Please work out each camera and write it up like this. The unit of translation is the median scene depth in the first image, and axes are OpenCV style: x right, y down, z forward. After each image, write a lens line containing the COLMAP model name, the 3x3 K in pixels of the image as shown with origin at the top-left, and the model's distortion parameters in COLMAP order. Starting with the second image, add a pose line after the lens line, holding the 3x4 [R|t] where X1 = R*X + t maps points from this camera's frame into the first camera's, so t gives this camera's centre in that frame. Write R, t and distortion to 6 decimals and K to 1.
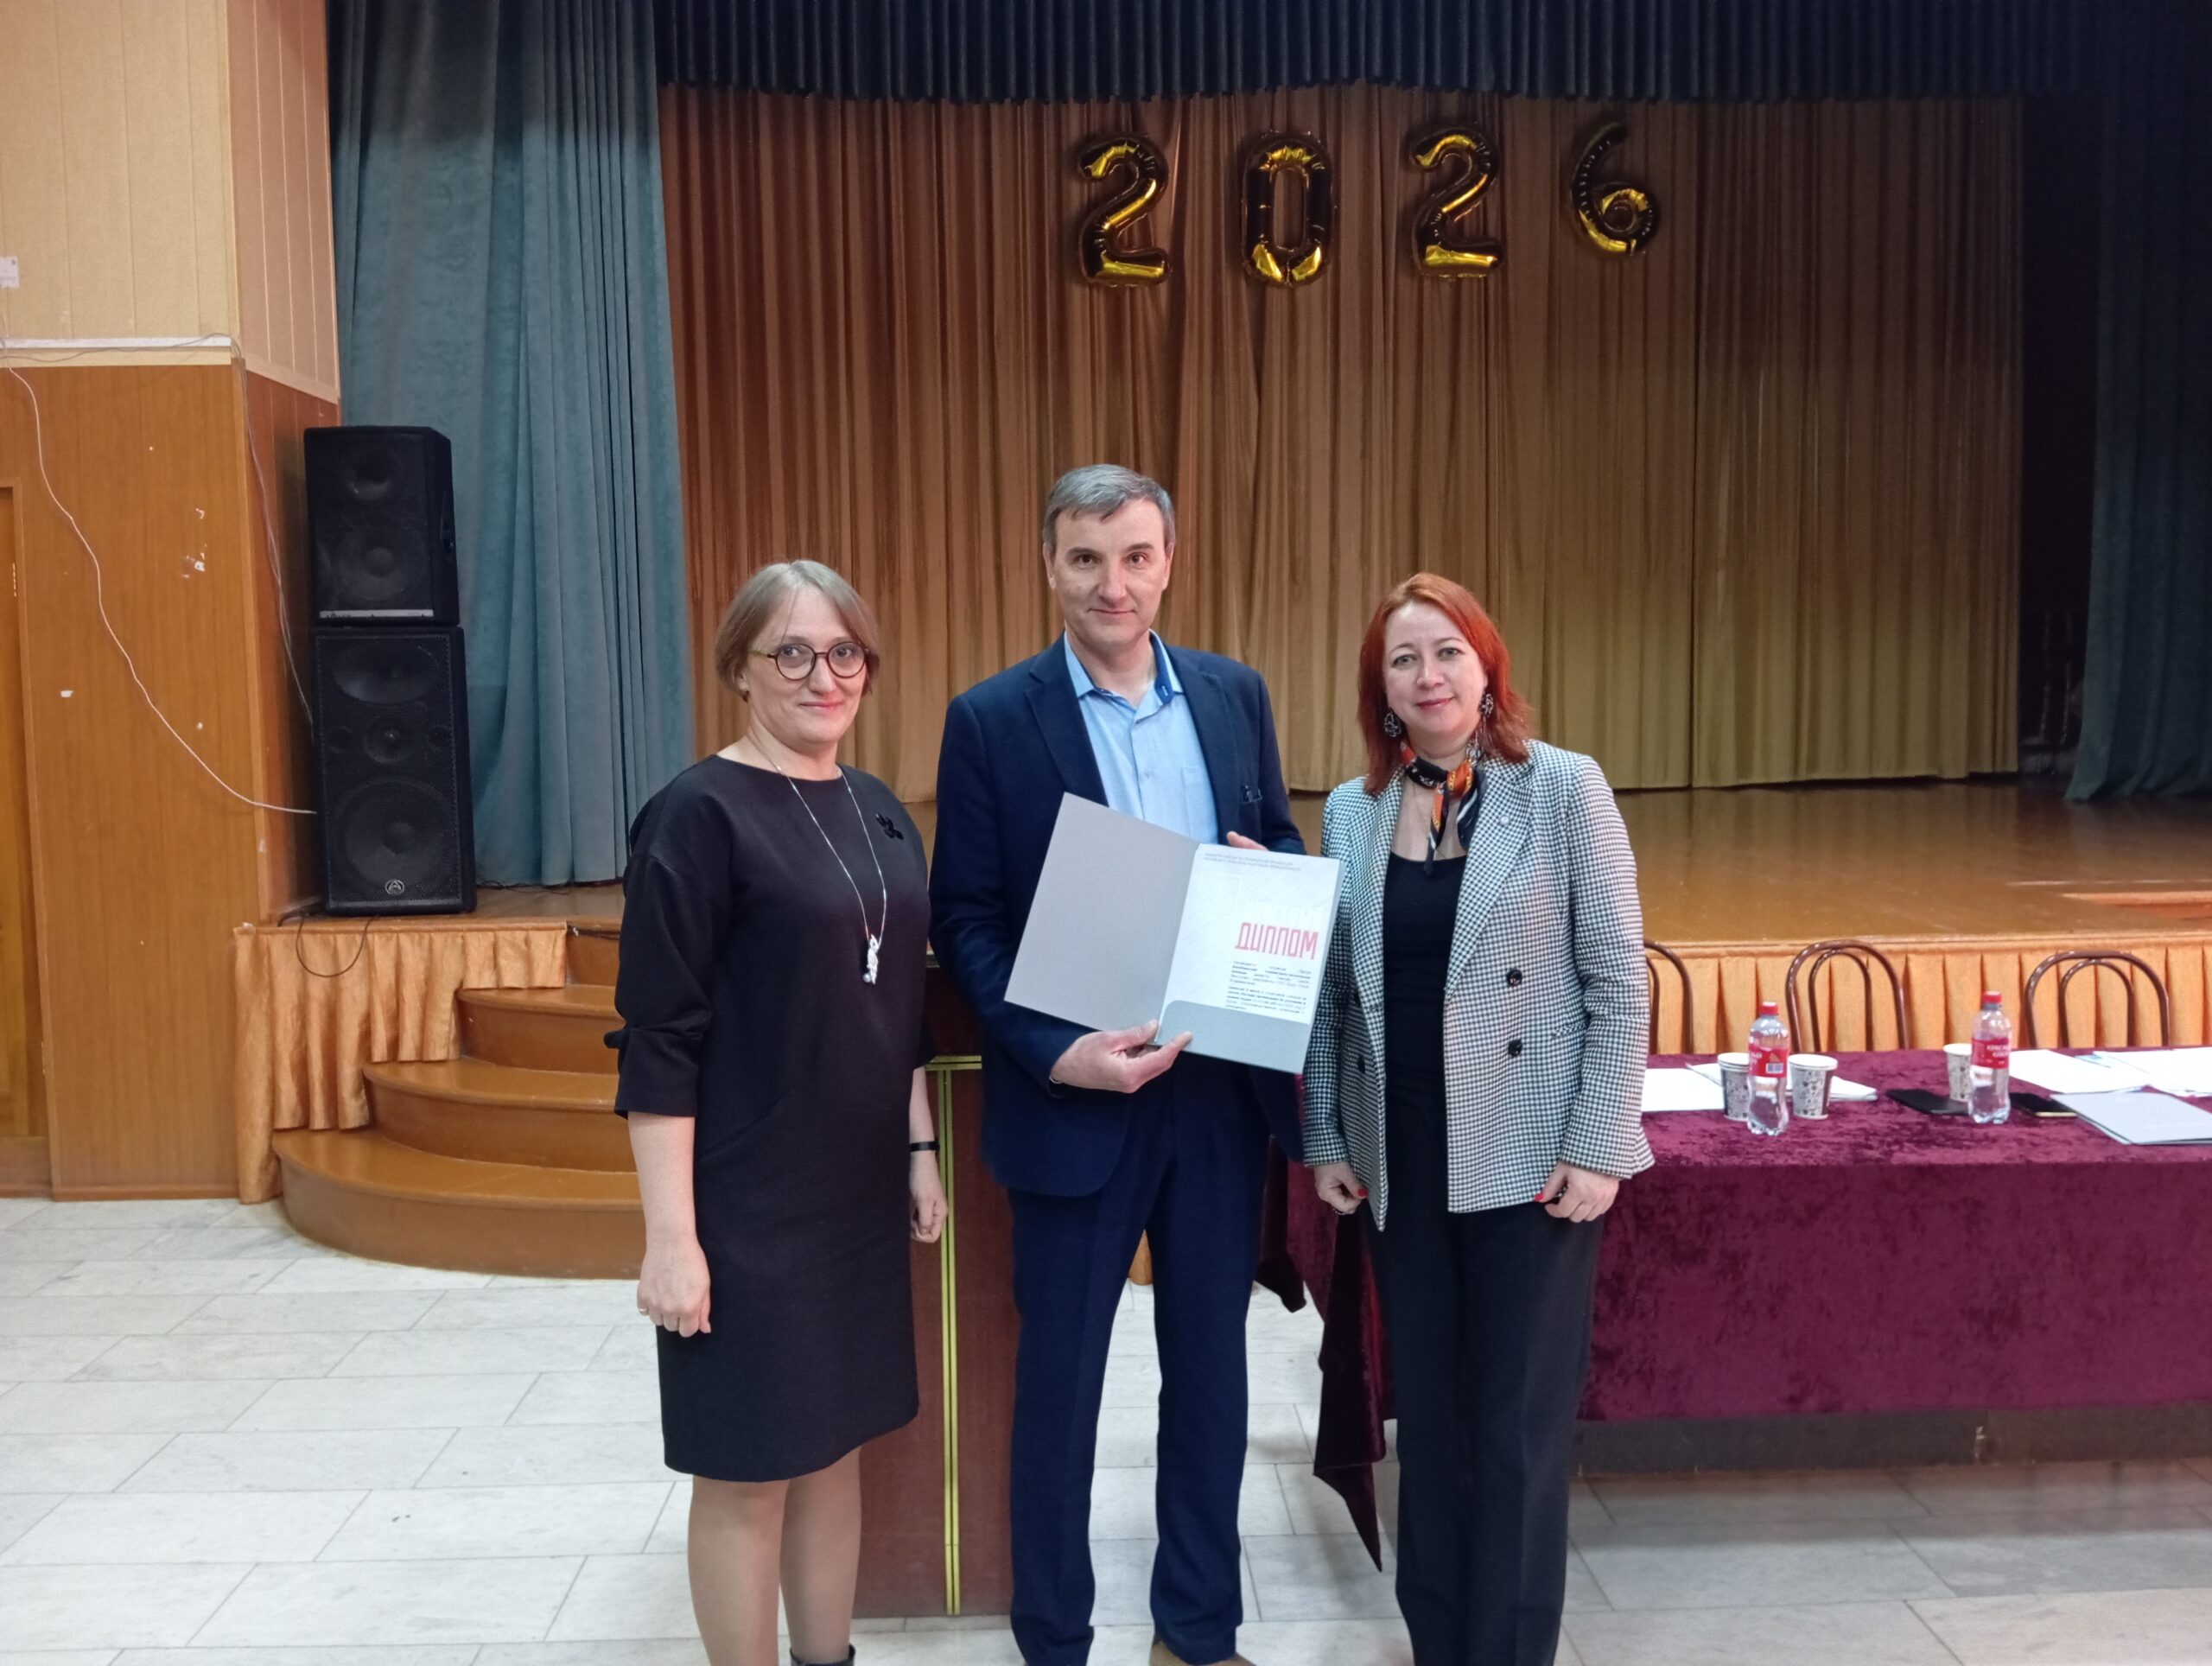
lens RADIAL K [[1804.5, 0, 1110.1], [0, 1804.5, 810.9], [0, 0, 1]] dist [0.073979, -0.151409]
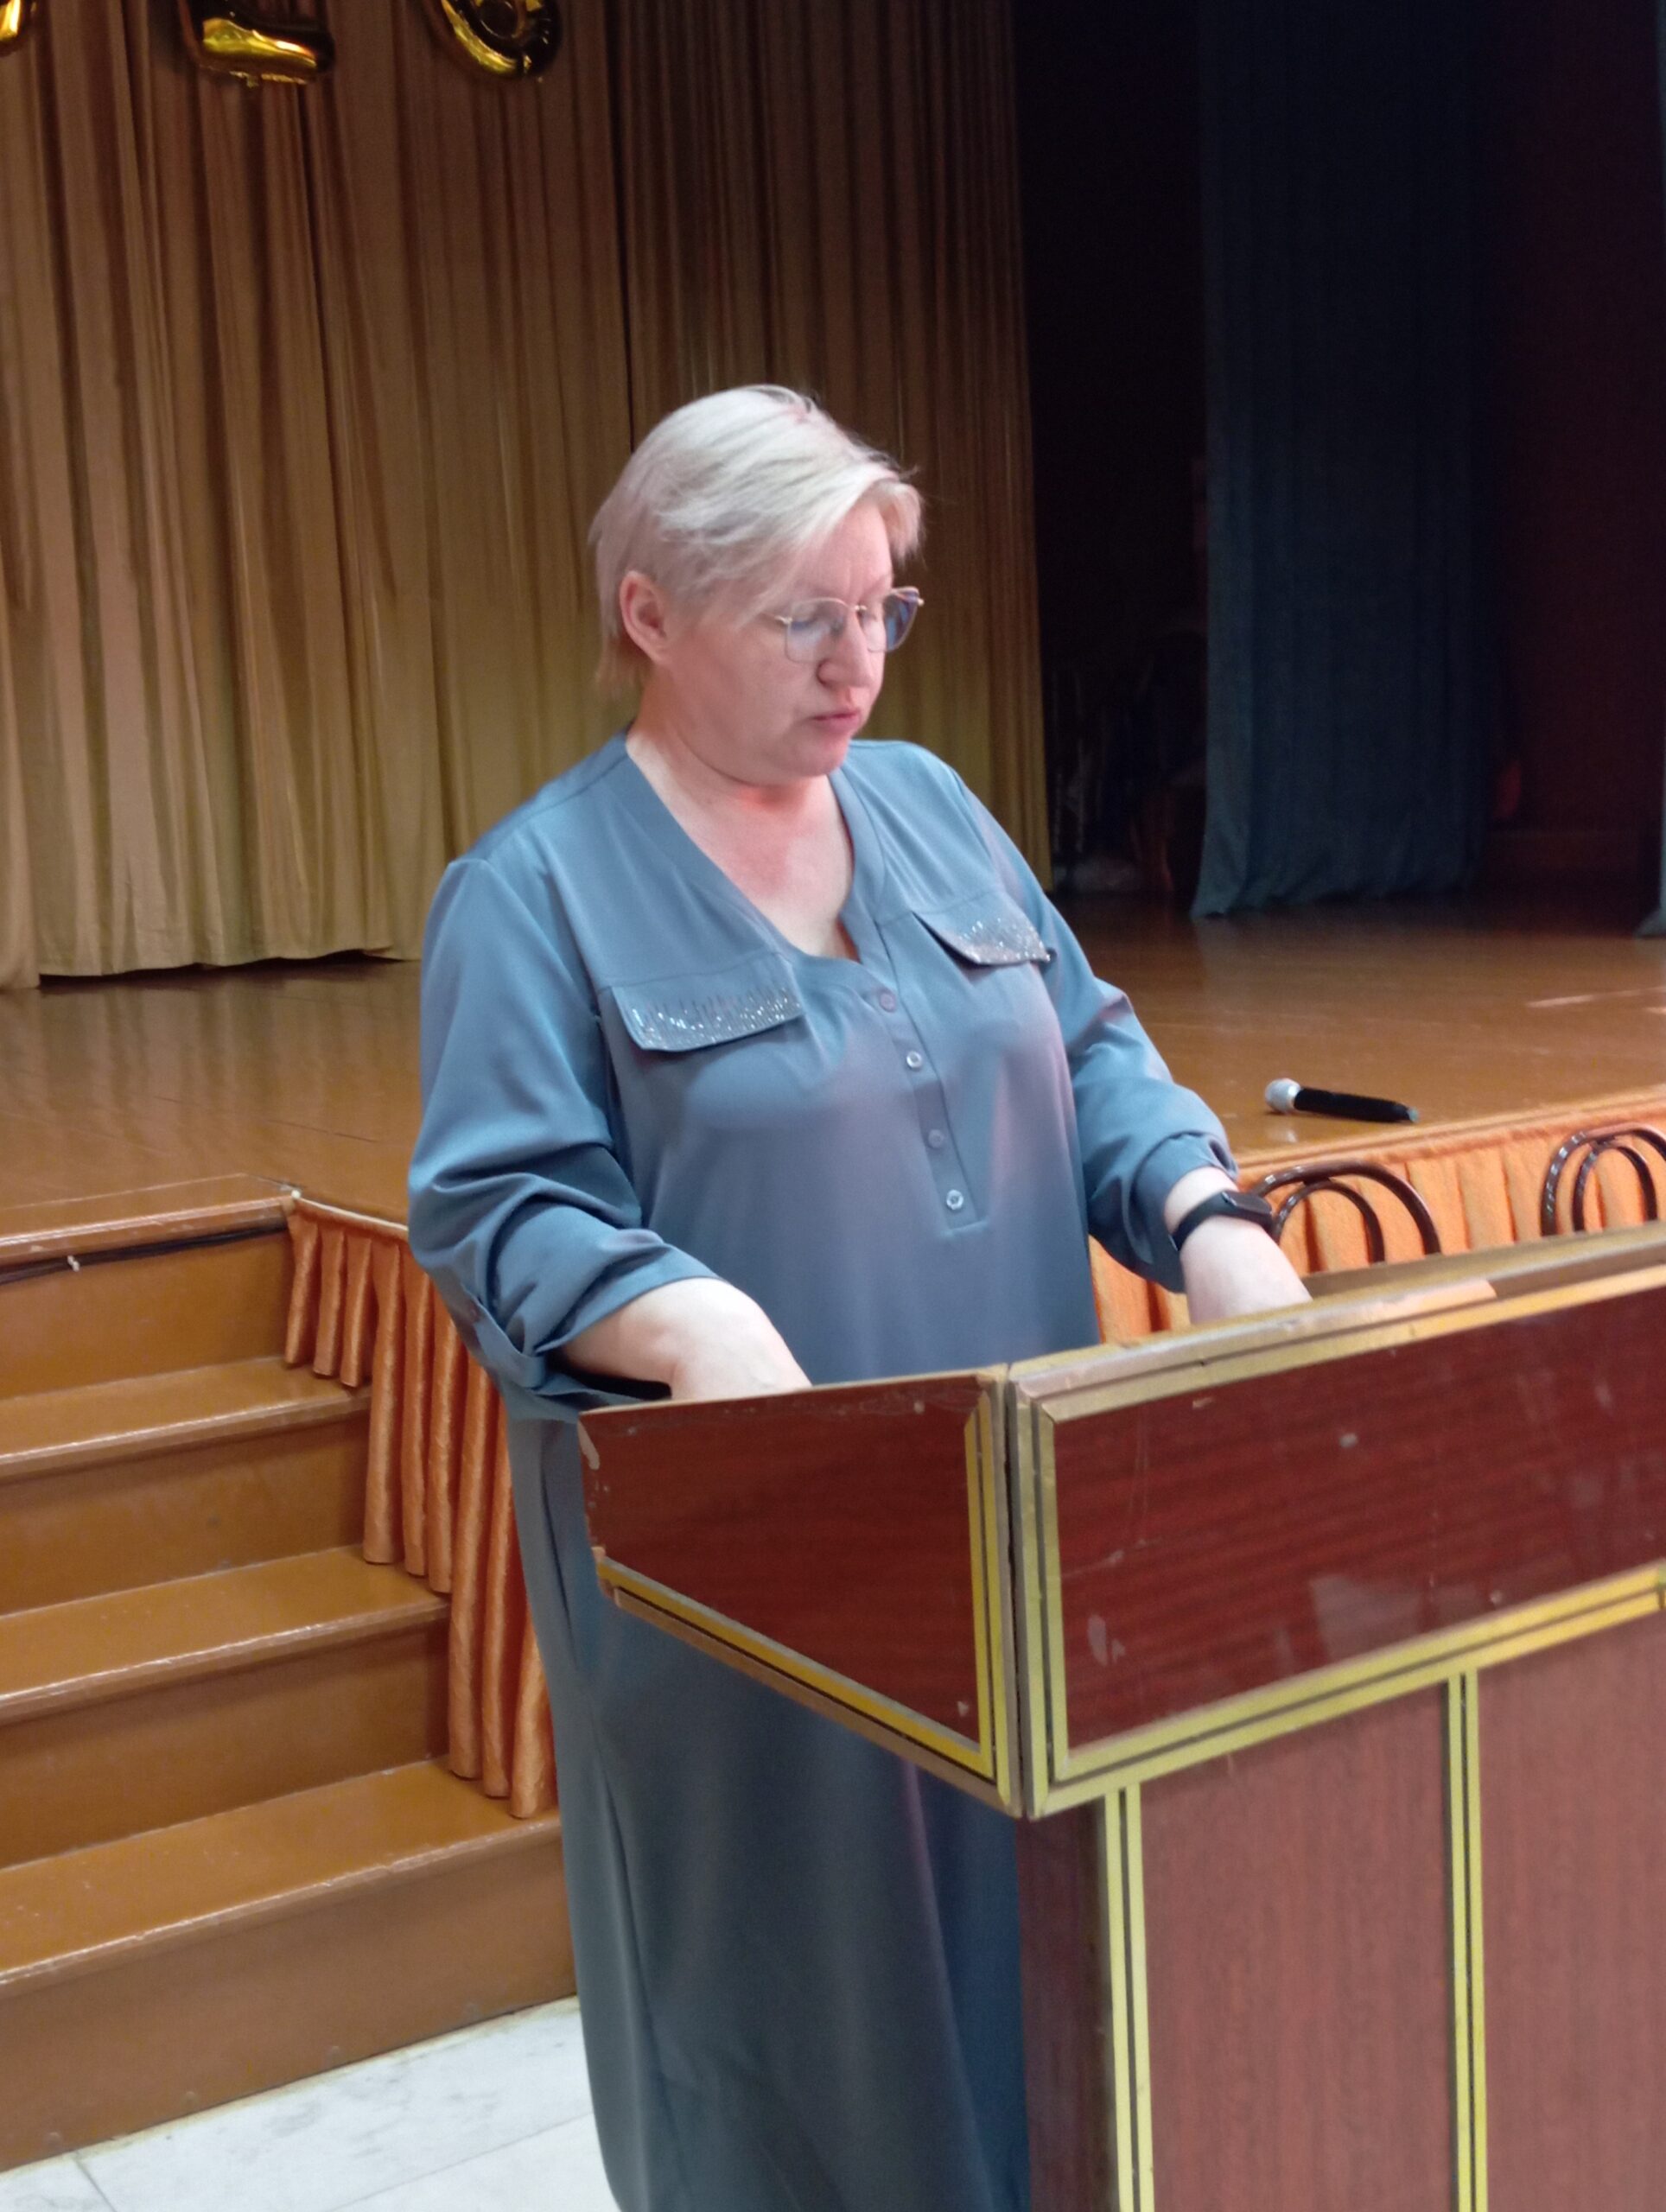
lens RADIAL K [[2528.2, 0, 833.0], [0, 2528.2, 1106.0], [0, 0, 1]] dist [0.149793, -0.345171]
pose [[0.845377, -0.089683, 0.526588, -0.184292], [0.073834, 0.995961, 0.051091, 0.009058], [-0.529043, -0.004311, 0.848584, 0.317633]]
